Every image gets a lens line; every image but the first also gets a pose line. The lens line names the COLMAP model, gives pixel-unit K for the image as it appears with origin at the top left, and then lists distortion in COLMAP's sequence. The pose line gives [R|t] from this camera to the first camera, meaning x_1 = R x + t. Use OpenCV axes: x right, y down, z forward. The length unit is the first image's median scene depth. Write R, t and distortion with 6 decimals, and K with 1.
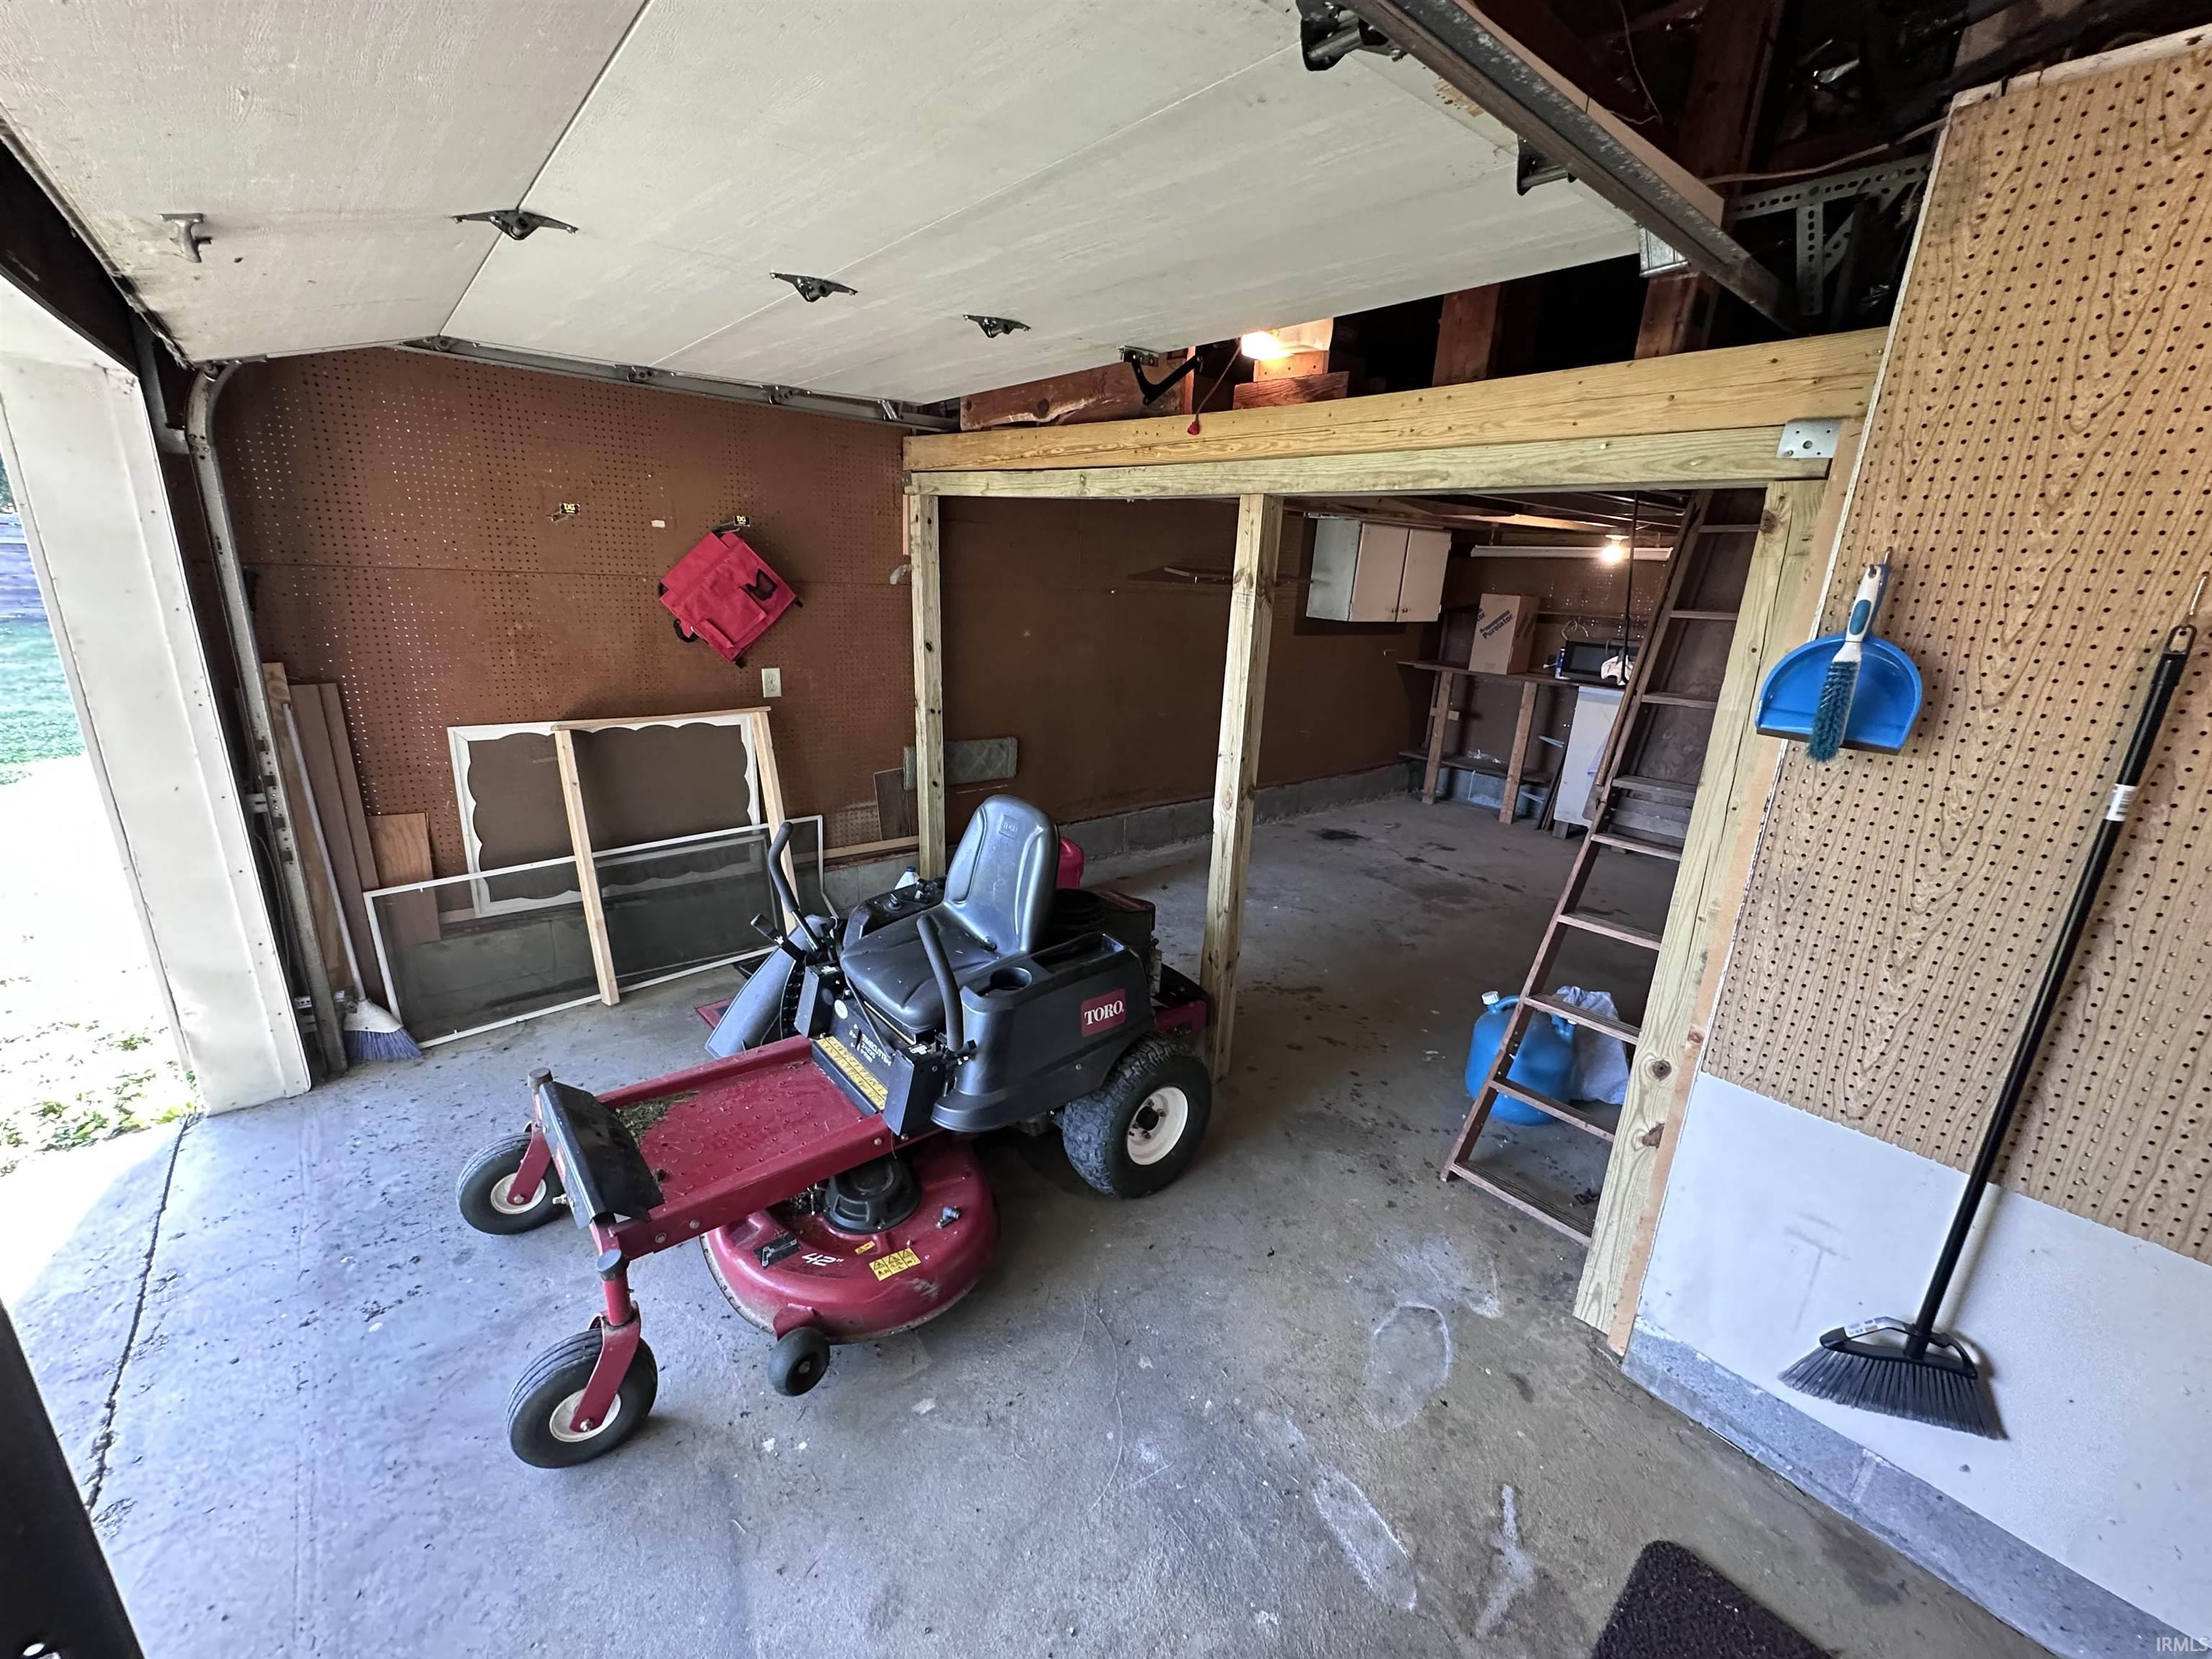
lens RADIAL K [[887.8, 0, 1107.4], [0, 887.8, 829.5], [0, 0, 1]] dist [-0.000223, -0.000126]
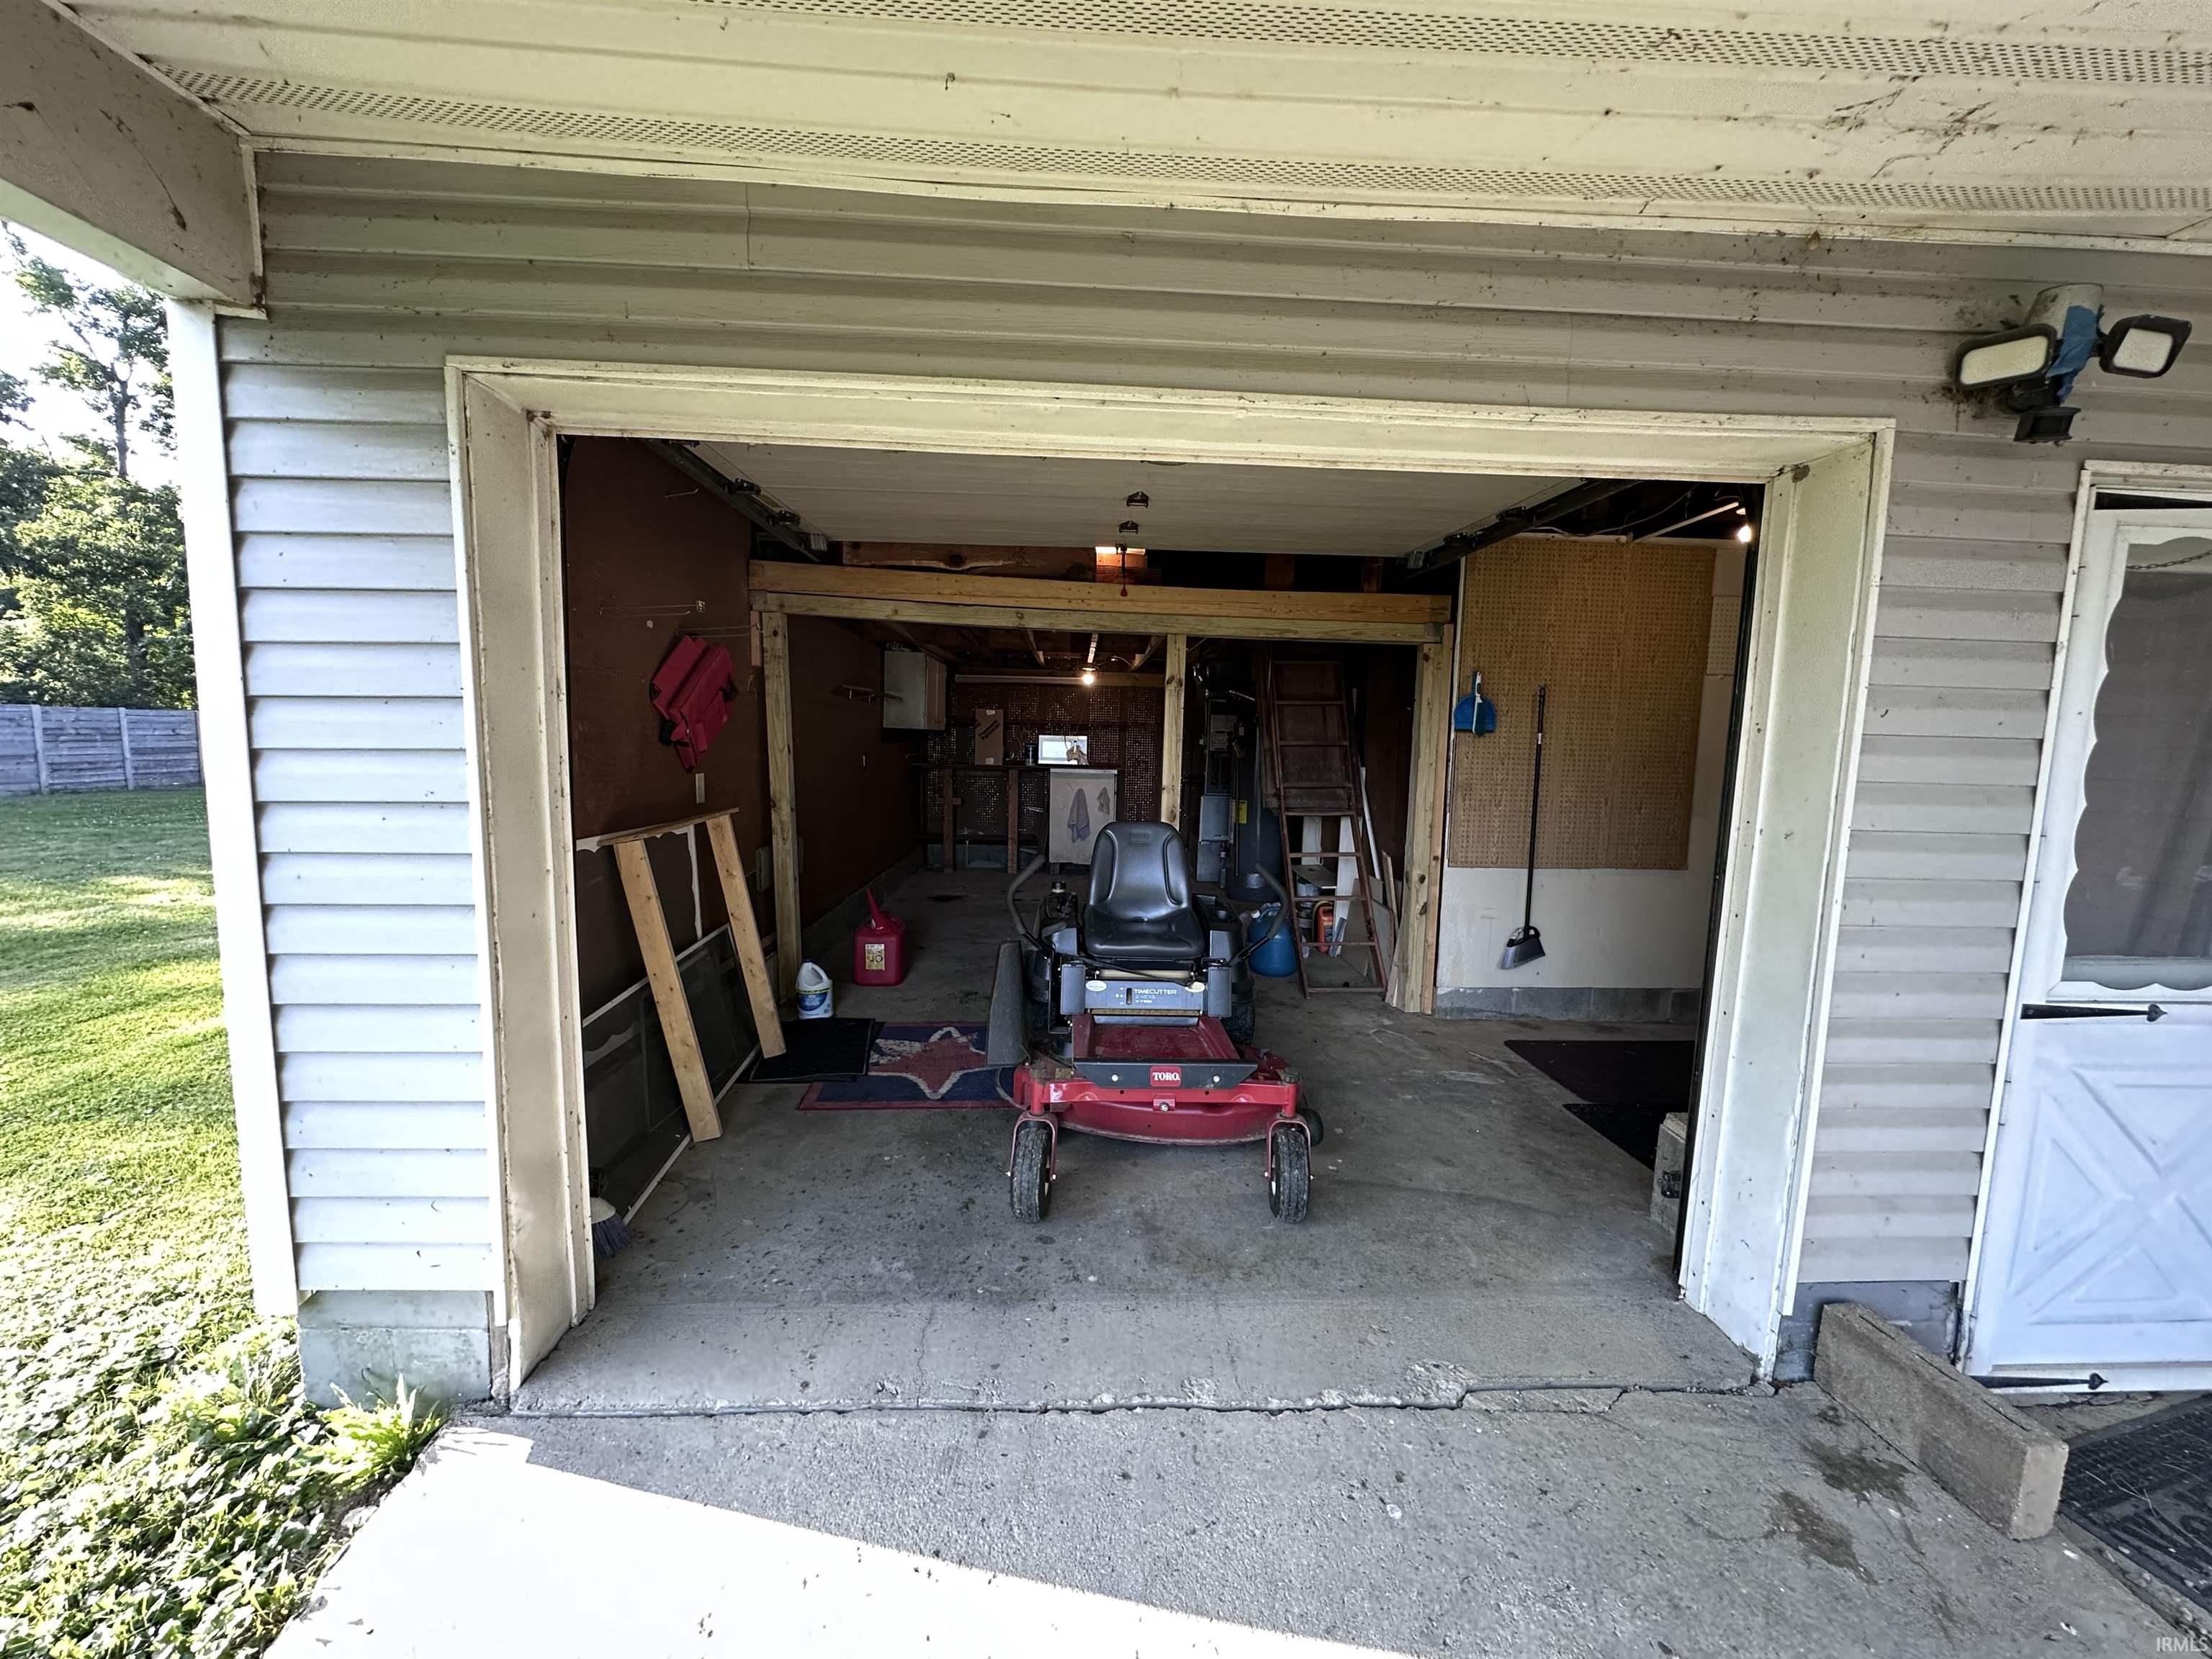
lens RADIAL K [[887.8, 0, 1108.1], [0, 887.8, 831.7], [0, 0, 1]] dist [-0.000223, -0.000126]
pose [[0.609179, -0.116543, 0.784423, -1.248909], [0.231122, 0.972294, -0.035033, 0.025635], [-0.758607, 0.202639, 0.619236, 0.101588]]
